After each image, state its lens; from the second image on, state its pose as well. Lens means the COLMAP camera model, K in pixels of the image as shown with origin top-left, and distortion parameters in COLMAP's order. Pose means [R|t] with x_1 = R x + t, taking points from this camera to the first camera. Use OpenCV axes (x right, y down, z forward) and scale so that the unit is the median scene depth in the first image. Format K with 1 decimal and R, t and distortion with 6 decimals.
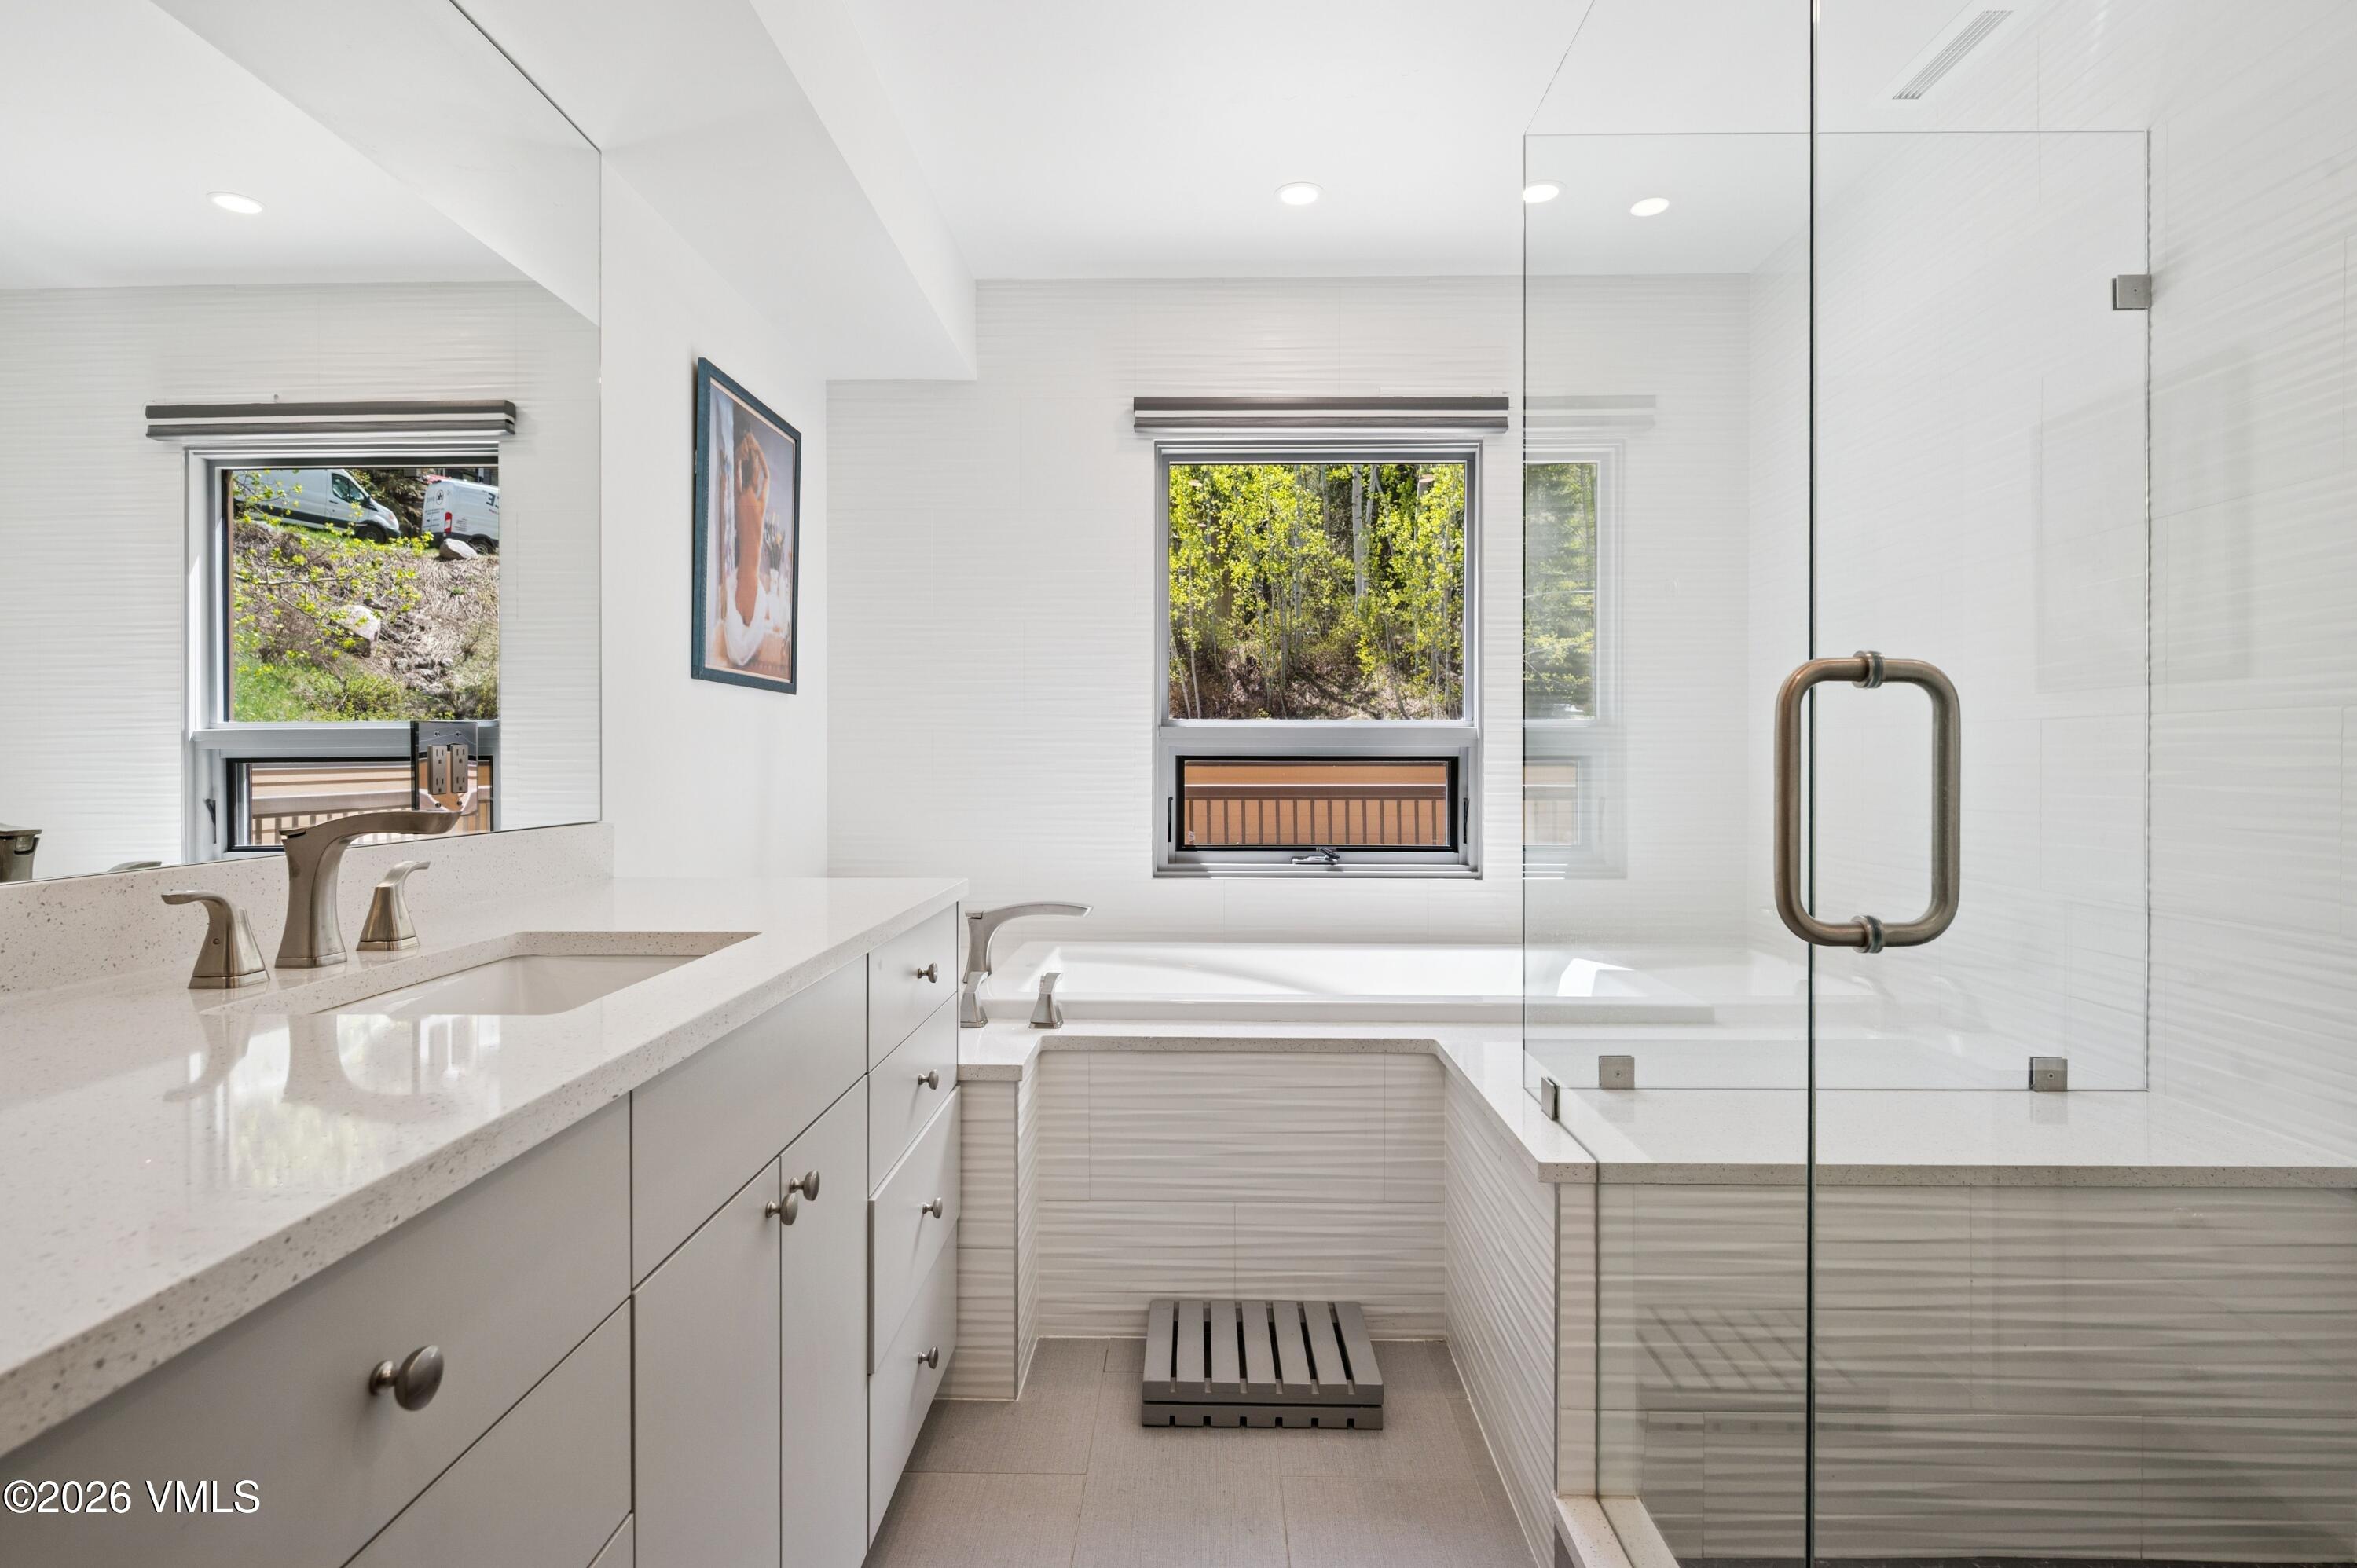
lens RADIAL K [[1187.3, 0, 1162.7], [0, 1187.3, 768.1], [0, 0, 1]] dist [-0.008495, 0.001497]
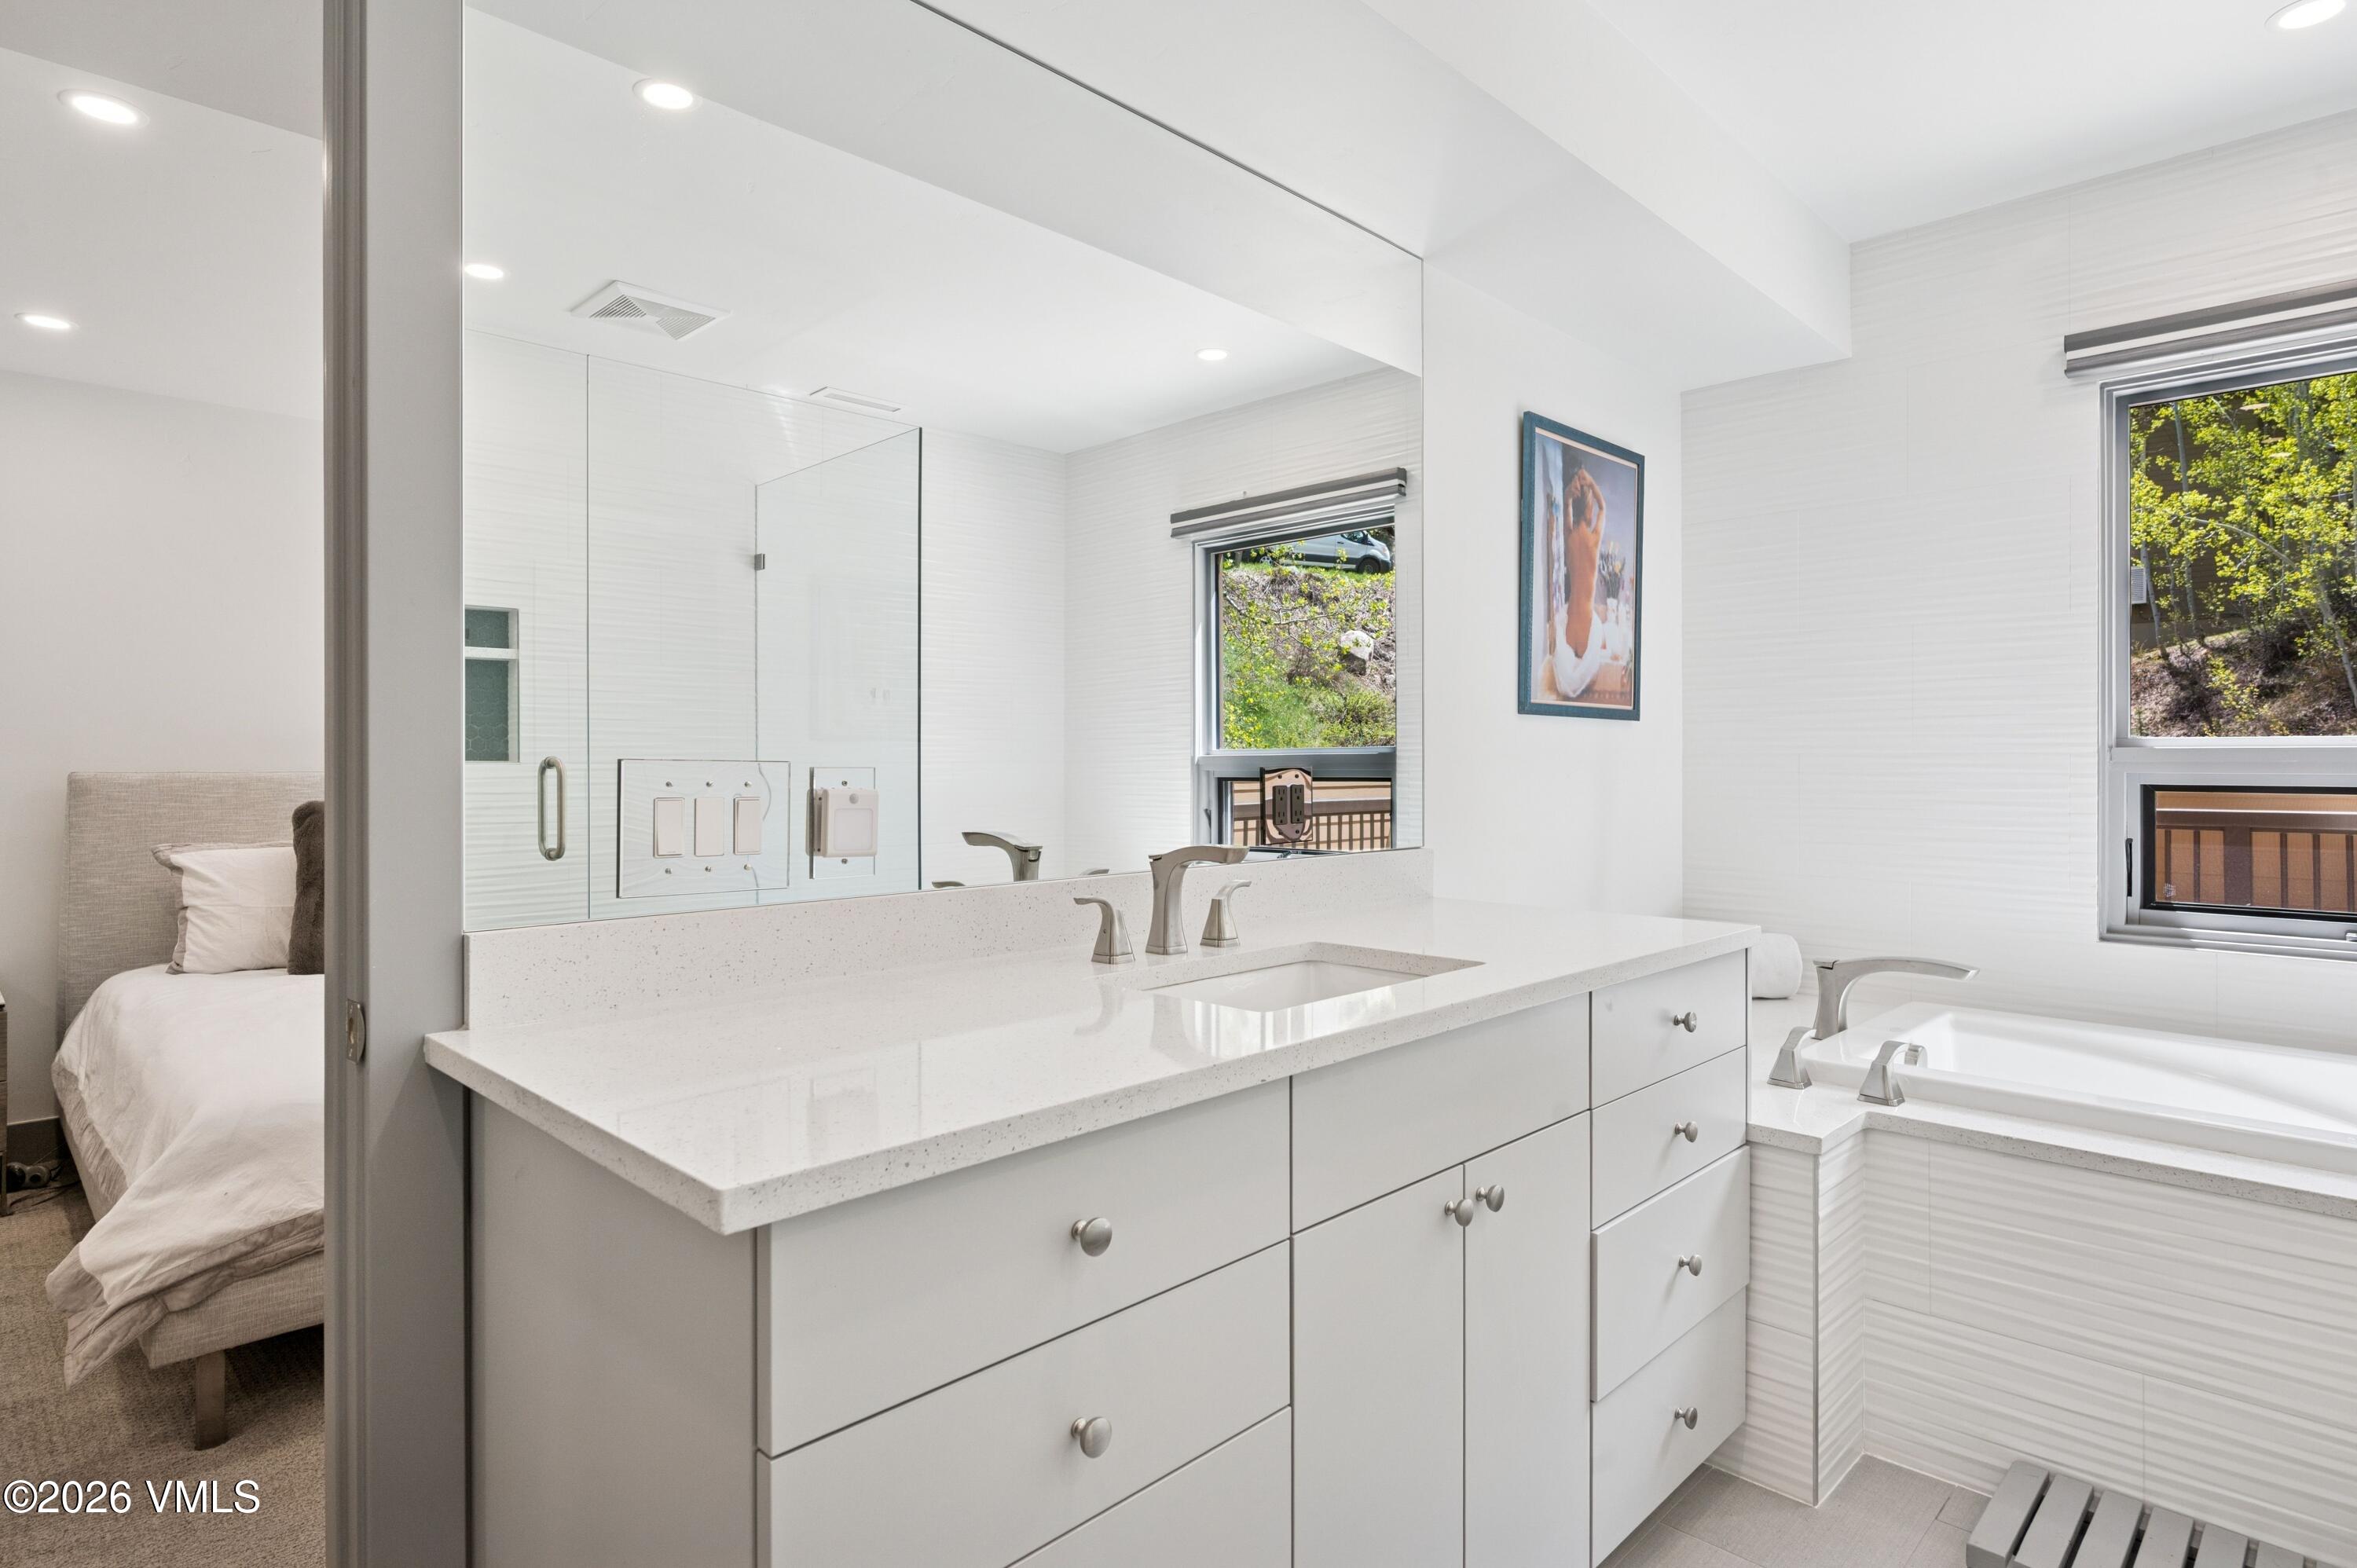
lens RADIAL K [[1229.7, 0, 1136.8], [0, 1229.7, 765.1], [0, 0, 1]] dist [-0.005886, 0.000898]
pose [[0.711552, -0.001975, -0.702631, 0.135828], [-0.001494, 0.999990, -0.004325, -0.023951], [0.702632, 0.004127, 0.711542, -0.028160]]
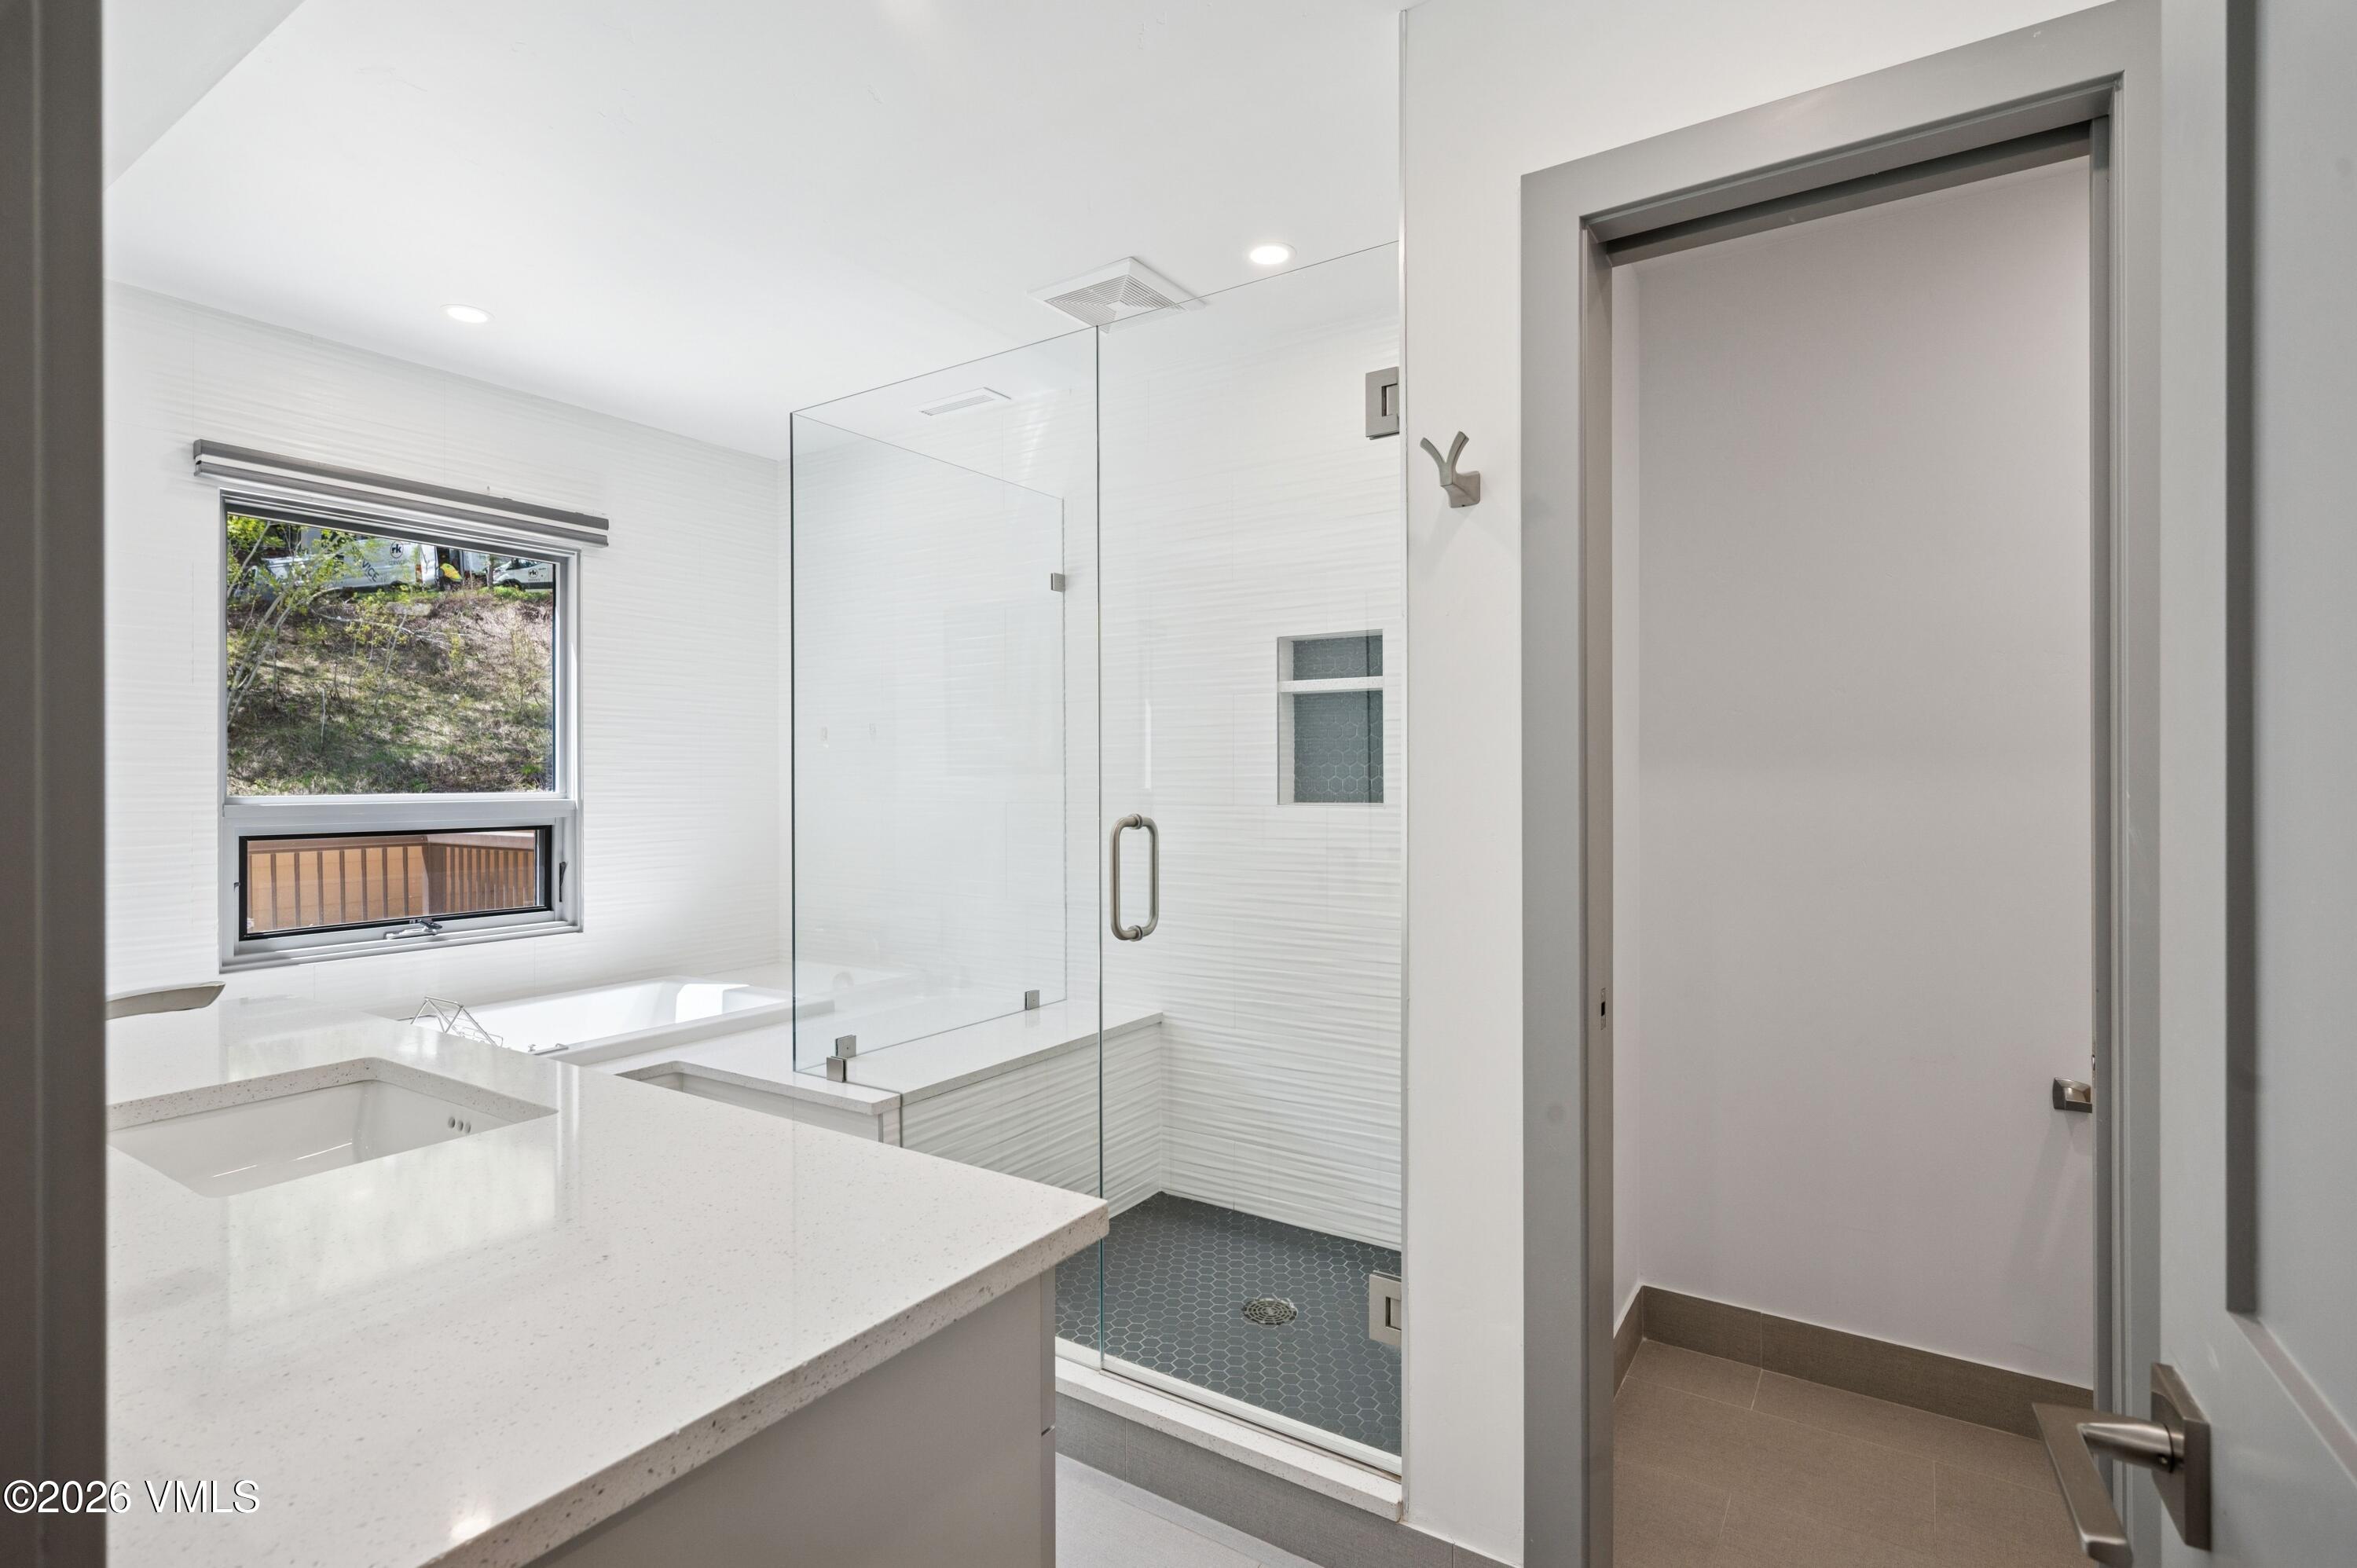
lens RADIAL K [[1149.1, 0, 1194.7], [0, 1149.1, 784.0], [0, 0, 1]] dist [-0.003838, 0.000963]
pose [[0.517402, -0.011071, 0.855671, -0.460637], [0.011963, 0.999912, 0.005704, -0.059832], [-0.855659, 0.007285, 0.517489, -0.103446]]
